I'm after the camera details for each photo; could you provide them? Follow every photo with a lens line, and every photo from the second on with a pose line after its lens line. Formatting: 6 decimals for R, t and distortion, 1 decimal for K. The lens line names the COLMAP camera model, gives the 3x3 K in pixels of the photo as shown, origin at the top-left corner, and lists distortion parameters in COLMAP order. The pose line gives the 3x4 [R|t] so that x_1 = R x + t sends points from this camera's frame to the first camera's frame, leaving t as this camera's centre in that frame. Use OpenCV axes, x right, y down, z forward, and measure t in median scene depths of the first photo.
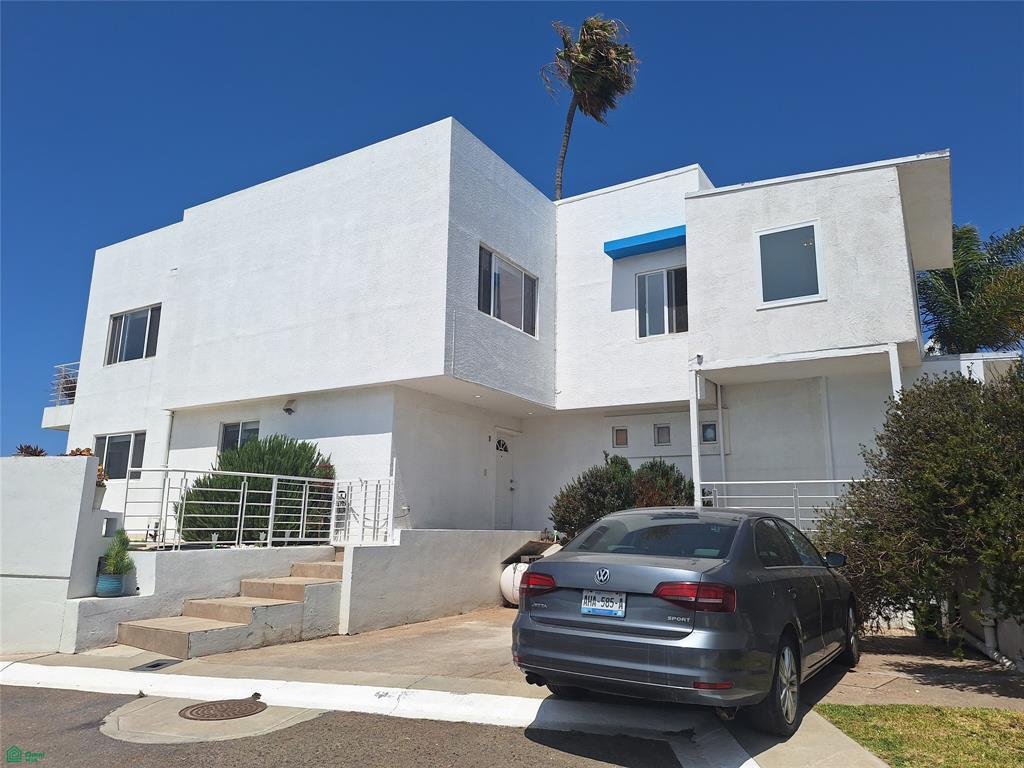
lens RADIAL K [[698.7, 0, 512.0], [0, 698.7, 384.0], [0, 0, 1]] dist [0.030889, -0.001854]
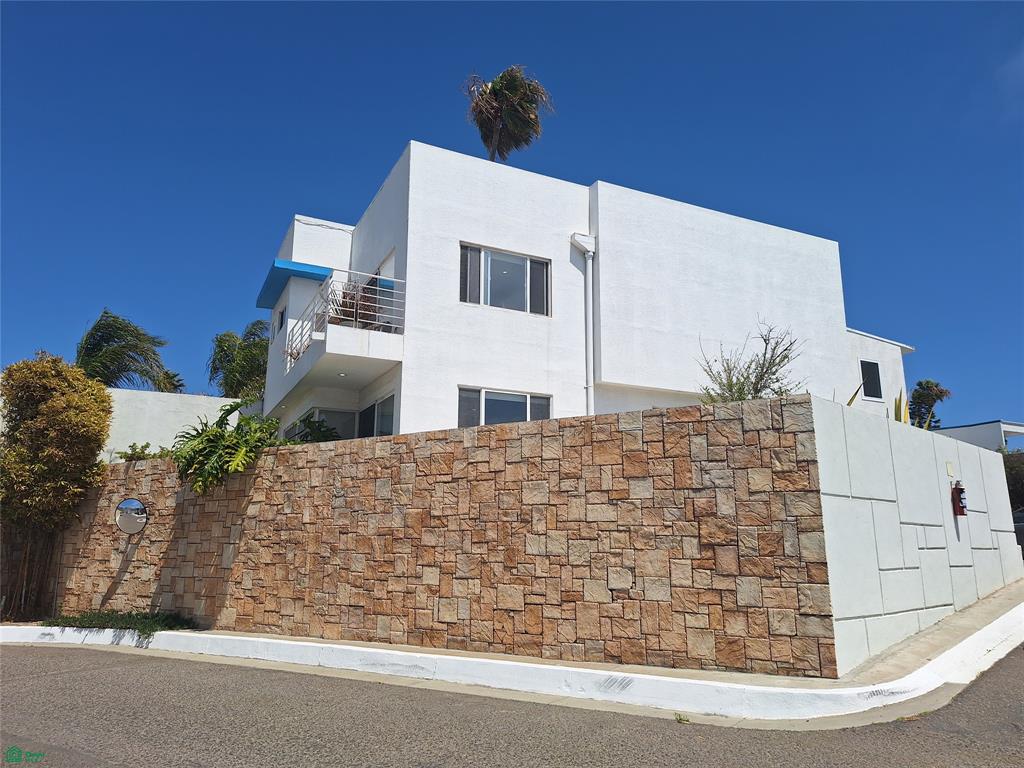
lens RADIAL K [[698.7, 0, 512.0], [0, 698.7, 384.0], [0, 0, 1]] dist [0.030889, -0.001854]
pose [[0.558996, 0.173929, 0.810724, -1.385962], [-0.173825, 0.980607, -0.090521, 0.153232], [-0.810746, -0.090323, 0.578388, 0.549506]]
